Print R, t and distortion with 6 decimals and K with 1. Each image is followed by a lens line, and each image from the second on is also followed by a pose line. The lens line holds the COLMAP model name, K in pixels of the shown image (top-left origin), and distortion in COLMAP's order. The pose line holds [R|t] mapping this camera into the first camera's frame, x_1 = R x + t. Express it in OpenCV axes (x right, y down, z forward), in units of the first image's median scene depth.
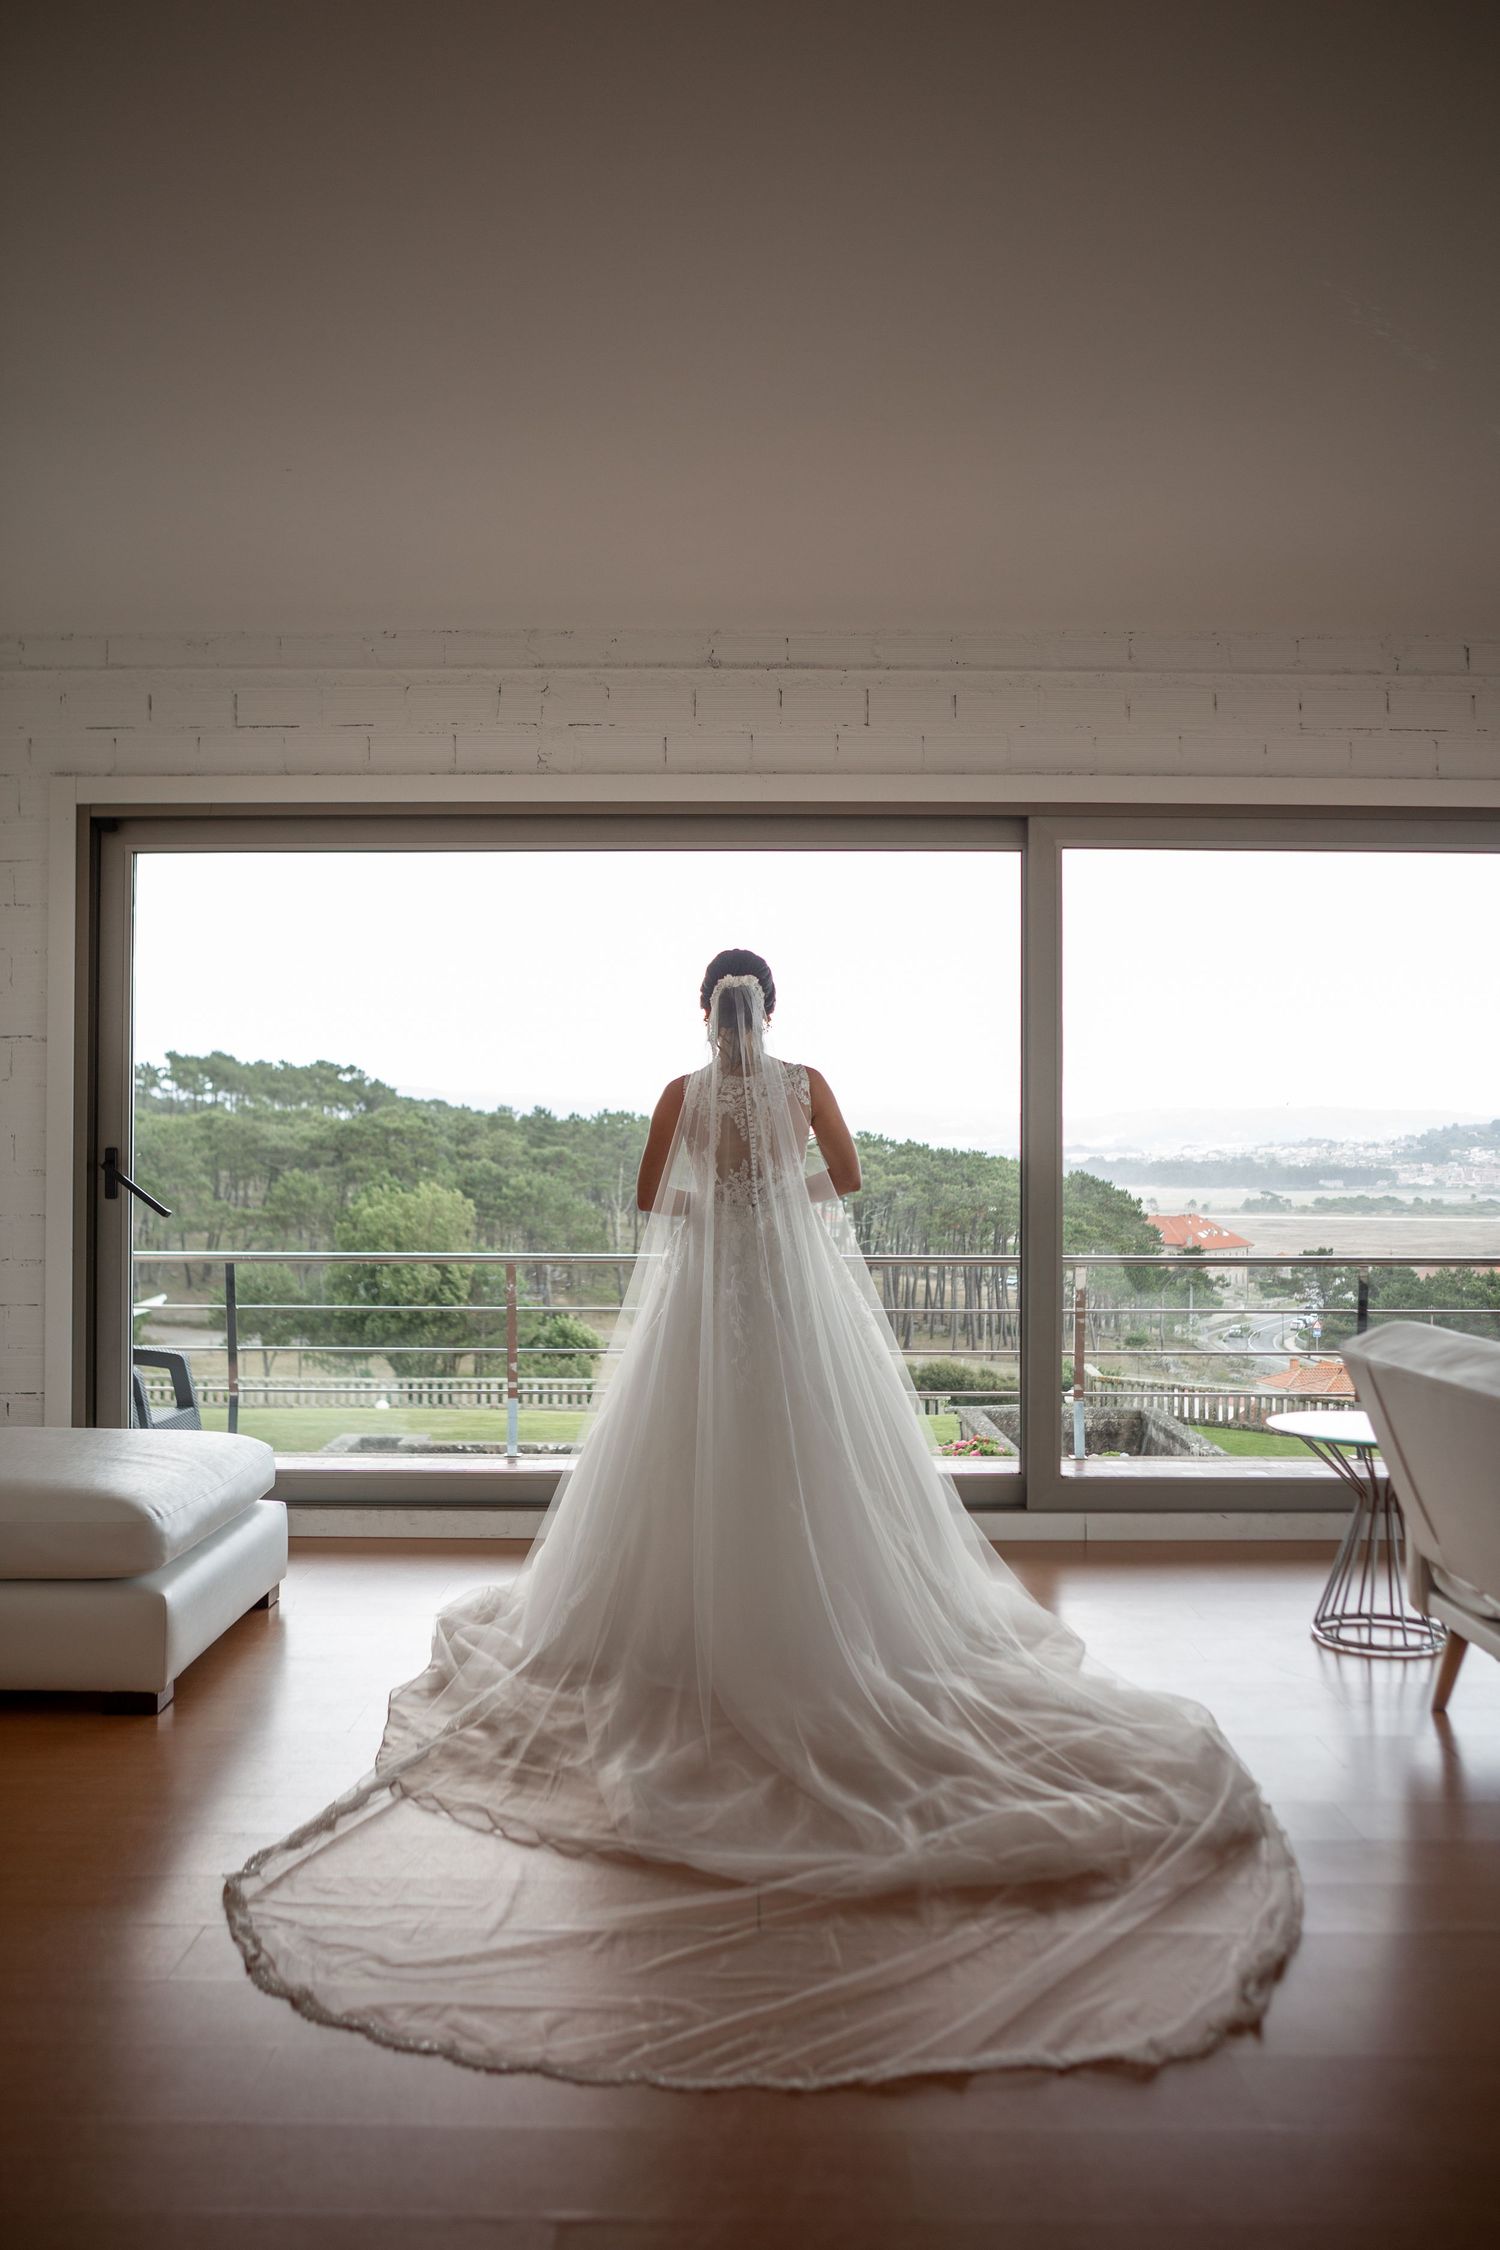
lens RADIAL K [[1858.8, 0, 750.0], [0, 1858.8, 1125.0], [0, 0, 1]] dist [-0.064721, 0.014310]
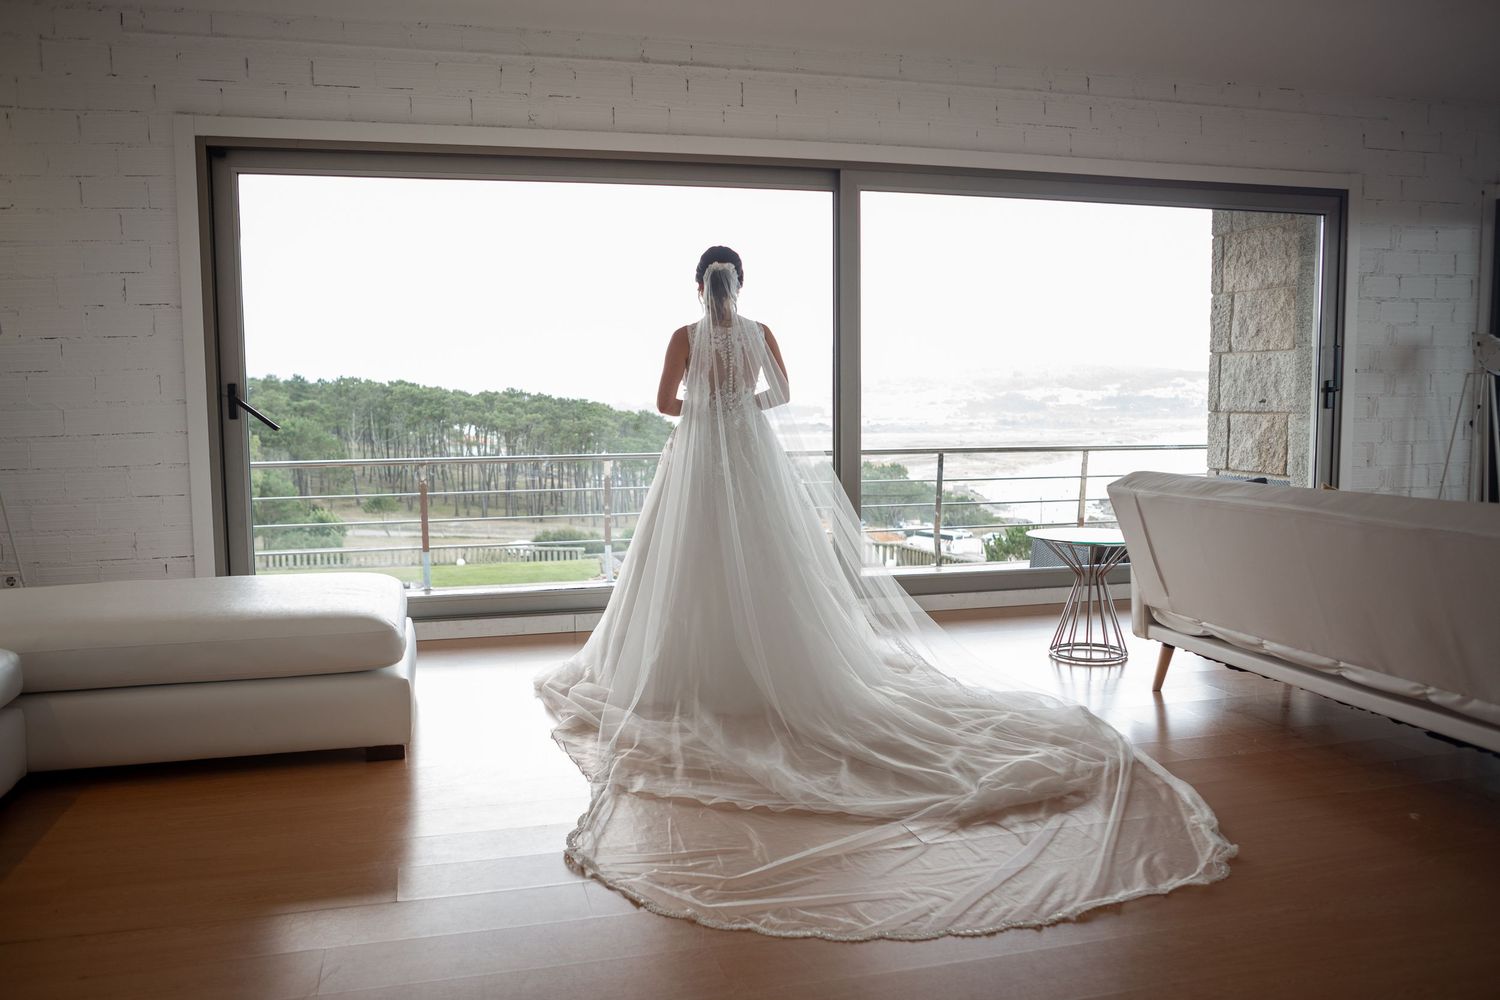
lens RADIAL K [[1143.8, 0, 750.0], [0, 1143.8, 500.0], [0, 0, 1]] dist [-0.083531, 0.073995]
pose [[0.966121, -0.034009, 0.255839, -0.212050], [0.007445, 0.994540, 0.104093, 0.016547], [-0.257982, -0.098662, 0.961099, 0.056977]]
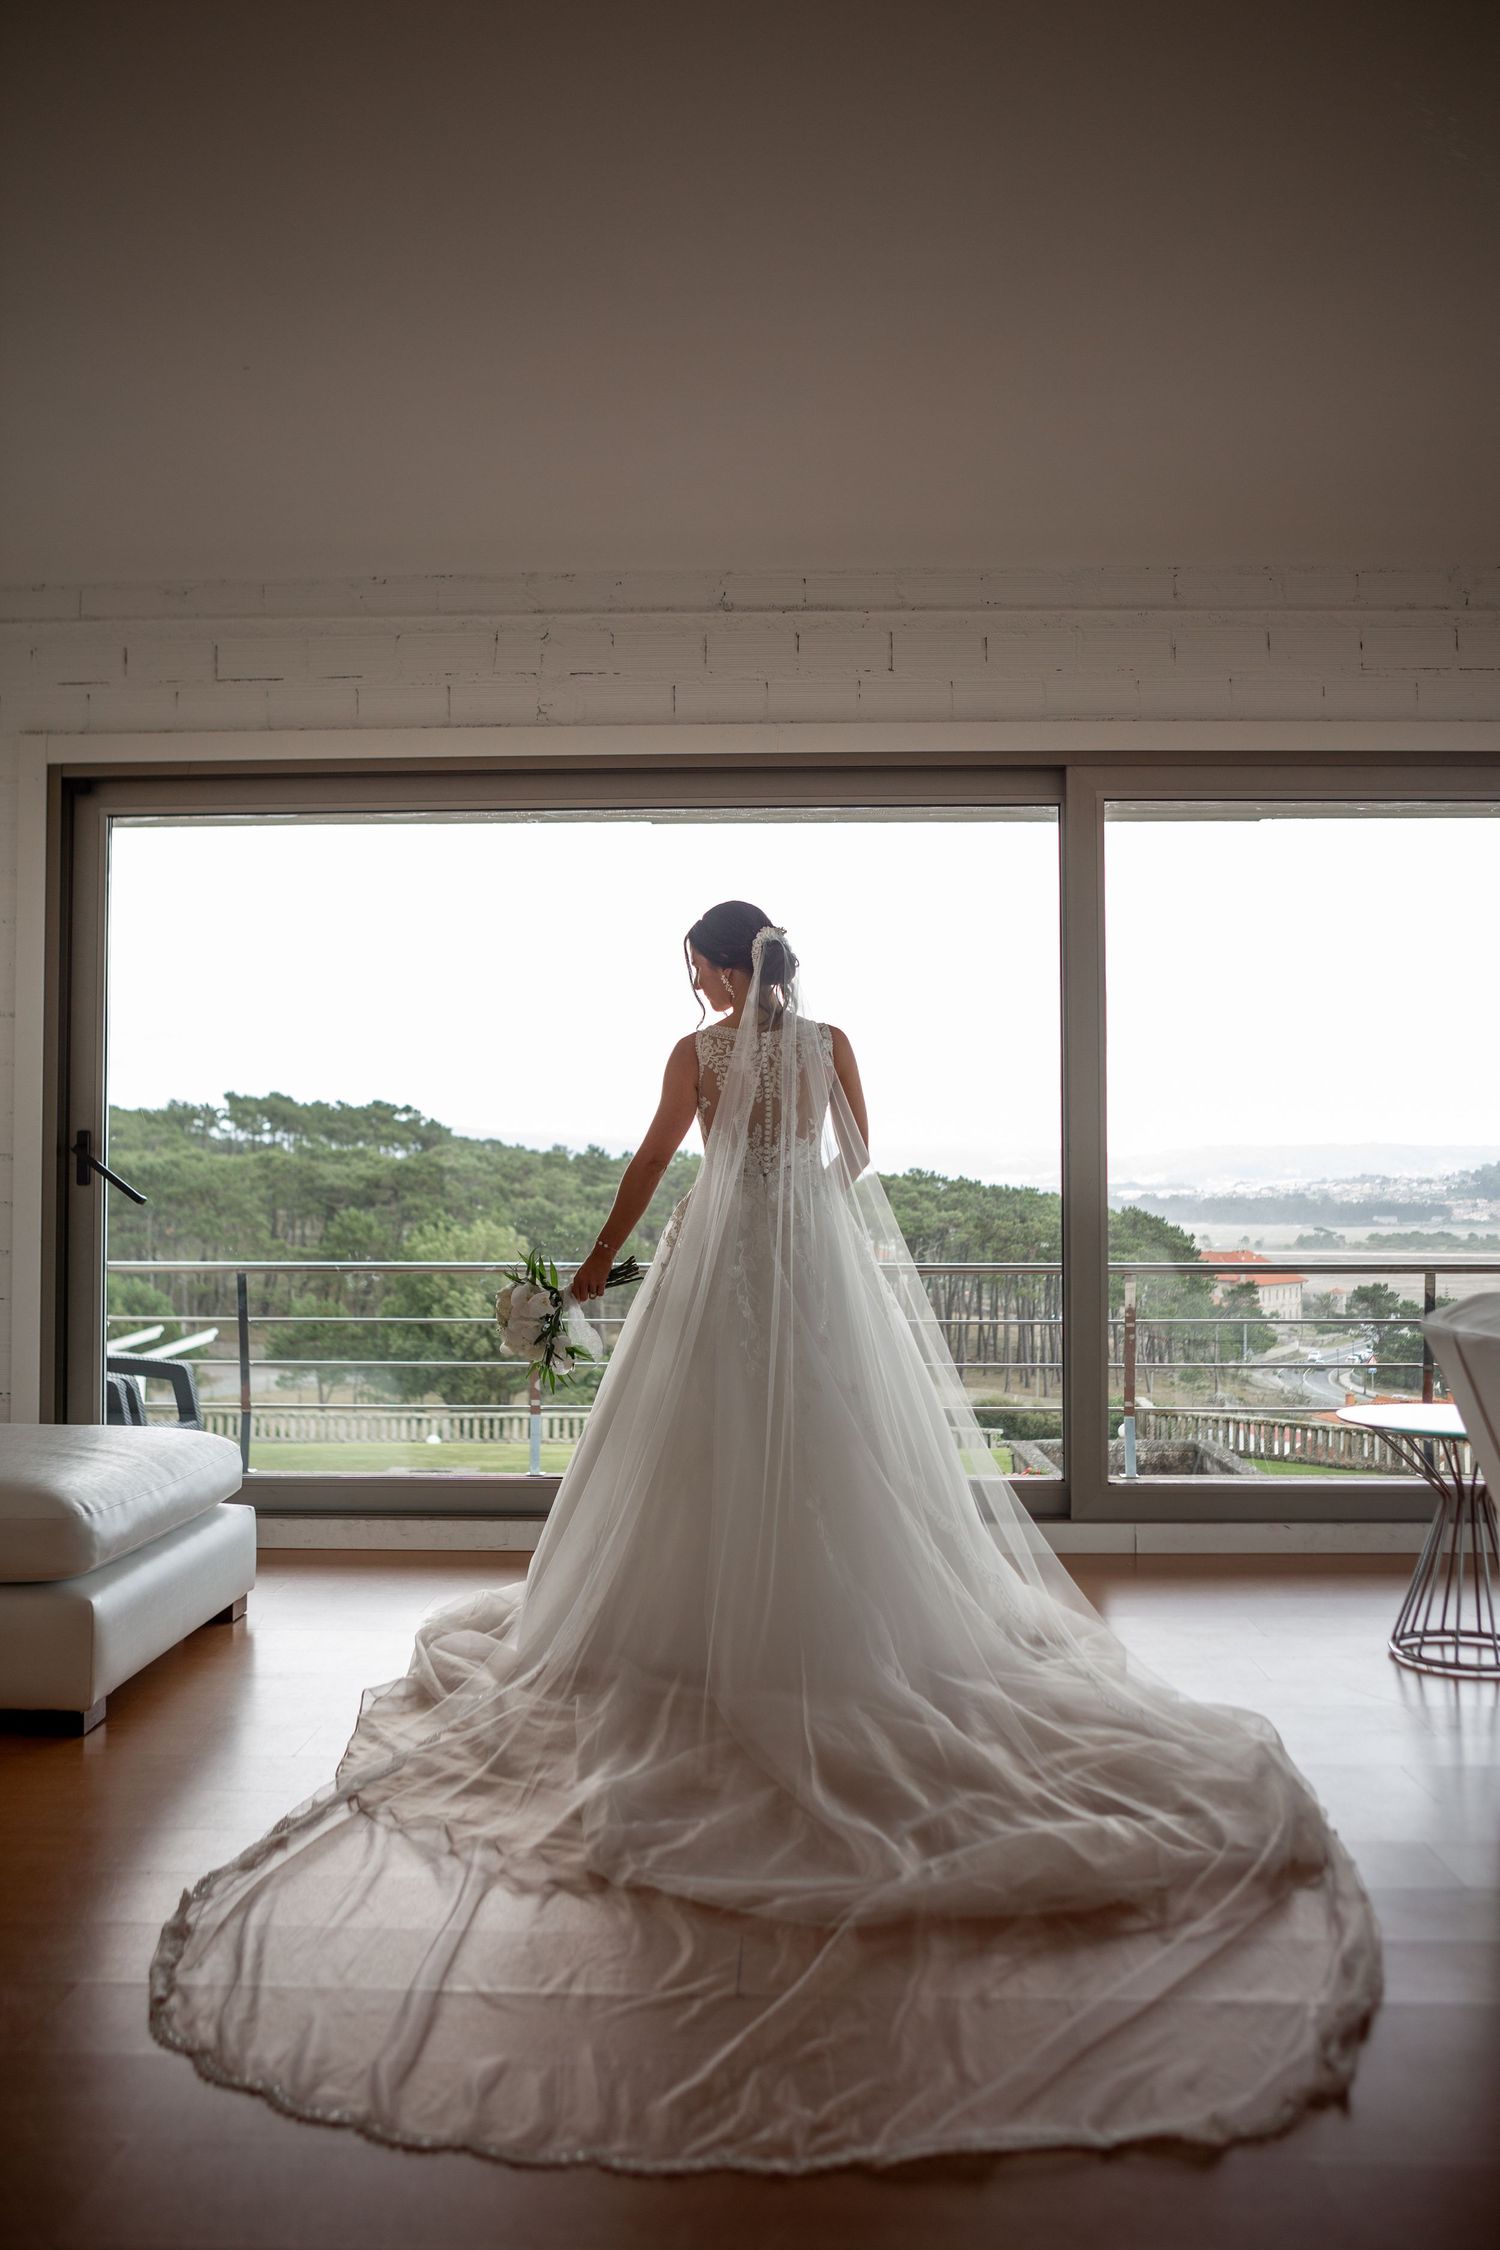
lens RADIAL K [[1858.8, 0, 750.0], [0, 1858.8, 1125.0], [0, 0, 1]] dist [-0.064721, 0.014310]
pose [[0.999625, -0.005378, -0.026850, 0.018469], [0.004889, 0.999821, -0.018272, 0.032195], [0.026944, 0.018134, 0.999472, 0.087532]]
